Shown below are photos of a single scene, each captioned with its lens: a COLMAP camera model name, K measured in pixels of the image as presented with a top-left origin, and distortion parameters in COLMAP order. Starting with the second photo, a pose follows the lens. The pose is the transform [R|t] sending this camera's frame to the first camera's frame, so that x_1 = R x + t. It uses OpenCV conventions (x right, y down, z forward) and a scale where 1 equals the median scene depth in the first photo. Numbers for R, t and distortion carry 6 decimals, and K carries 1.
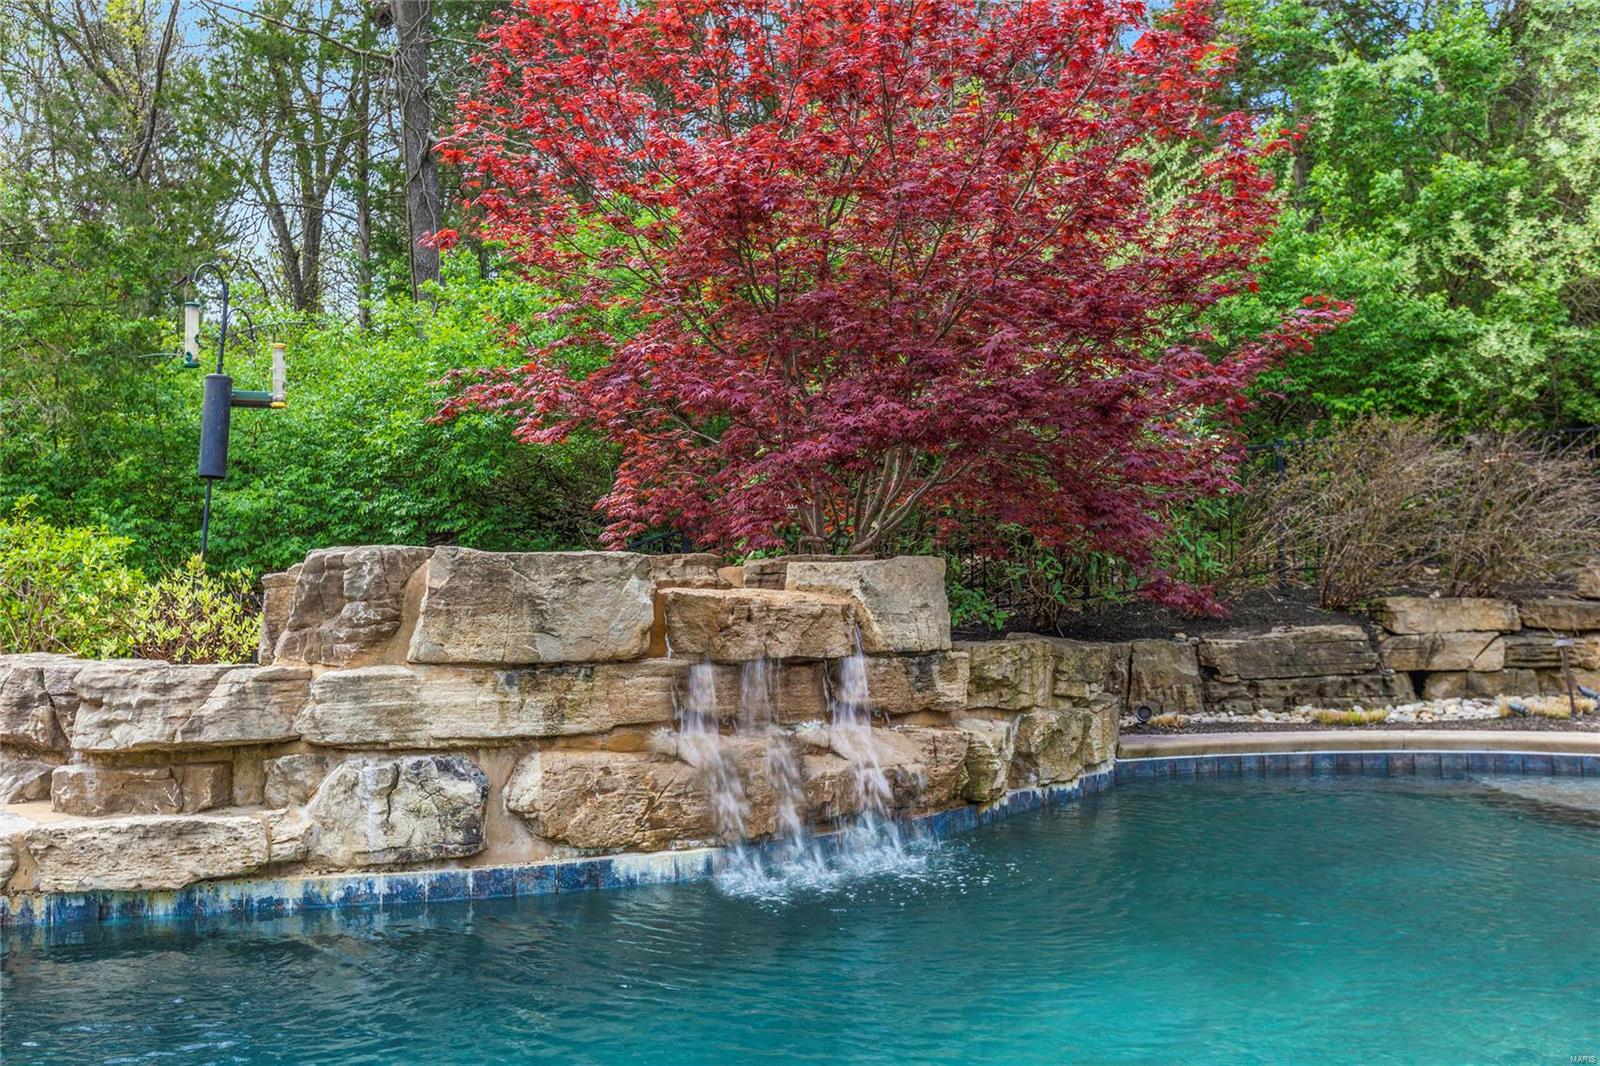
lens RADIAL K [[1385.7, 0, 800.0], [0, 1385.7, 533.0], [0, 0, 1]] dist [-0.035882, 0.000616]
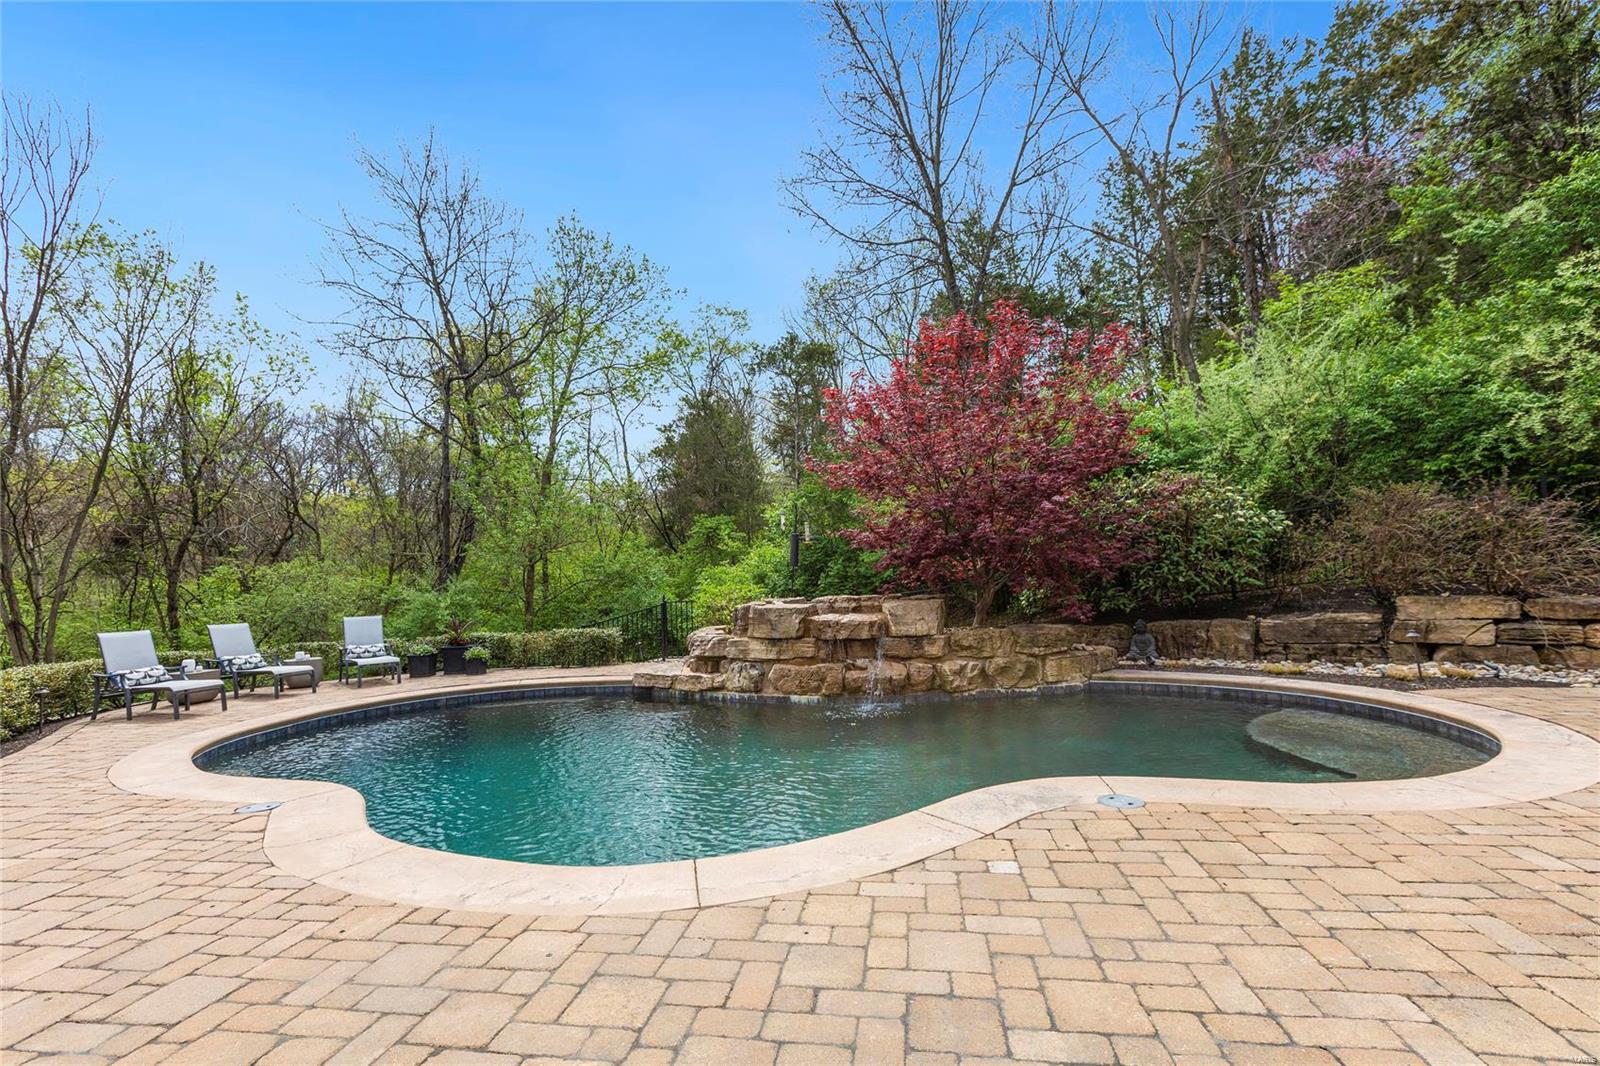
lens RADIAL K [[735.0, 0, 795.6], [0, 735.0, 554.9], [0, 0, 1]] dist [-0.006169, 0.000235]
pose [[0.667316, -0.040033, -0.743698, 1.059589], [0.075406, 0.997055, 0.013990, -0.119618], [0.740948, -0.065415, 0.668369, -0.168890]]
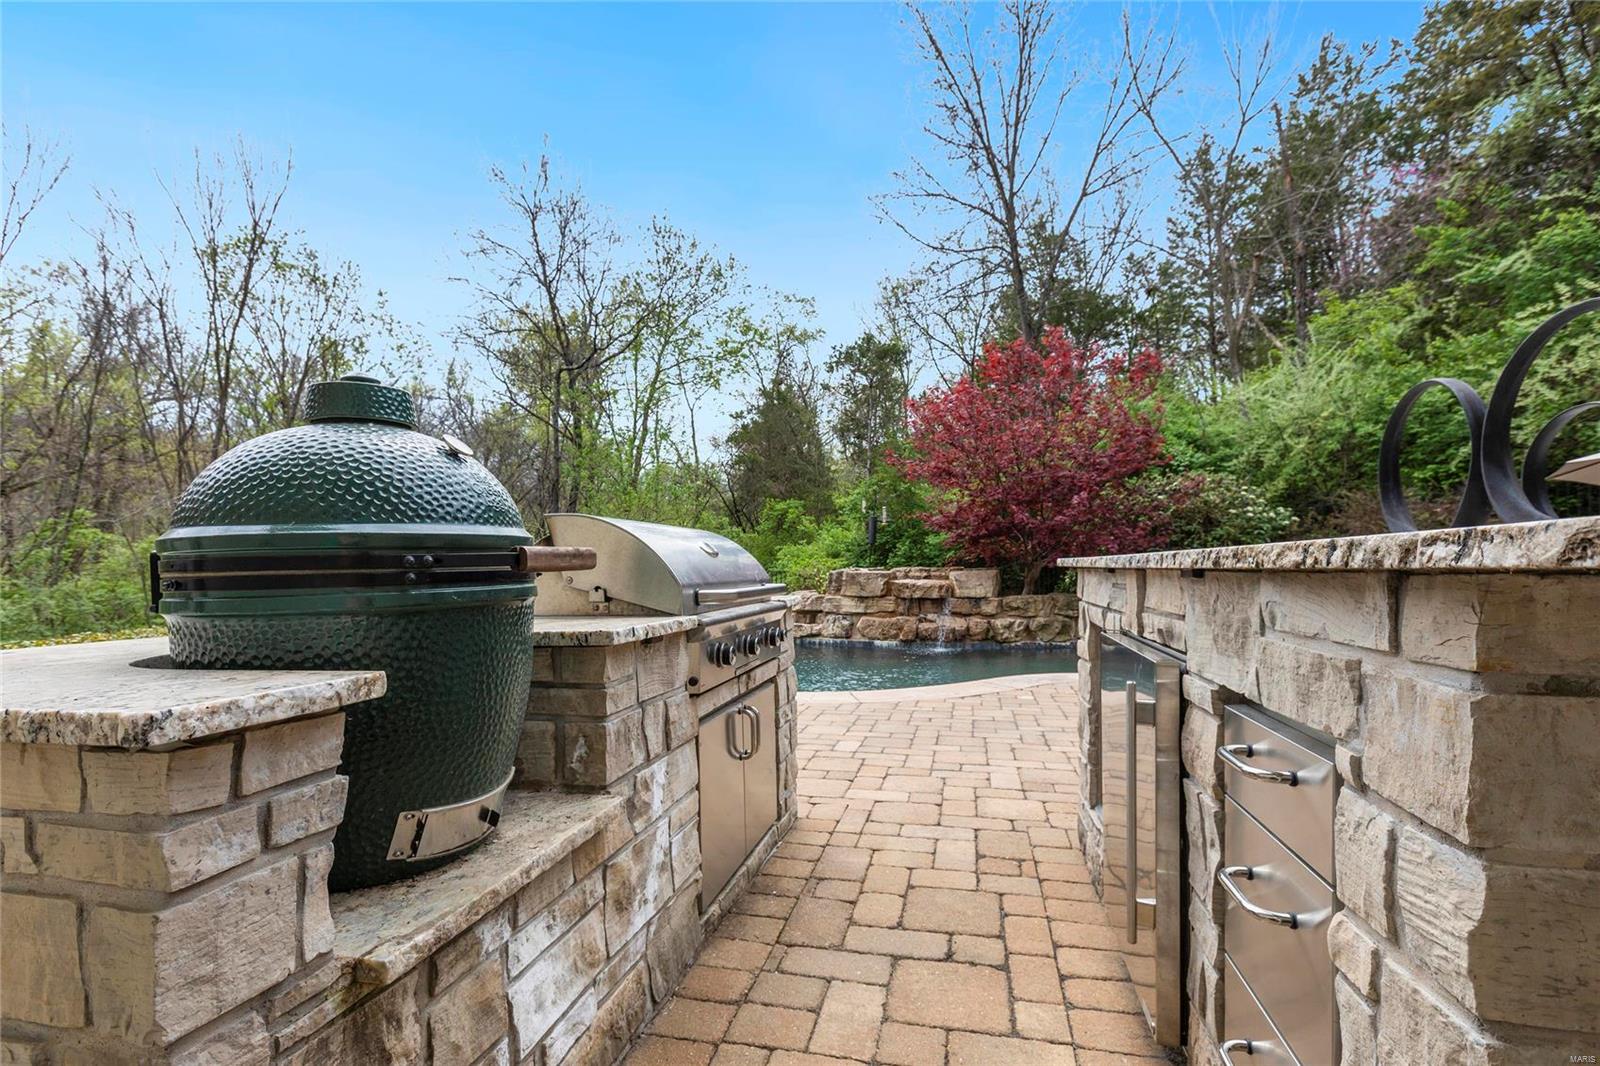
lens RADIAL K [[745.0, 0, 801.0], [0, 745.0, 581.6], [0, 0, 1]] dist [0.002300, -0.000413]
pose [[0.620817, 0.022790, -0.783624, 1.343190], [0.042934, 0.997089, 0.063011, -0.098611], [0.782779, -0.072763, 0.618032, -0.552079]]
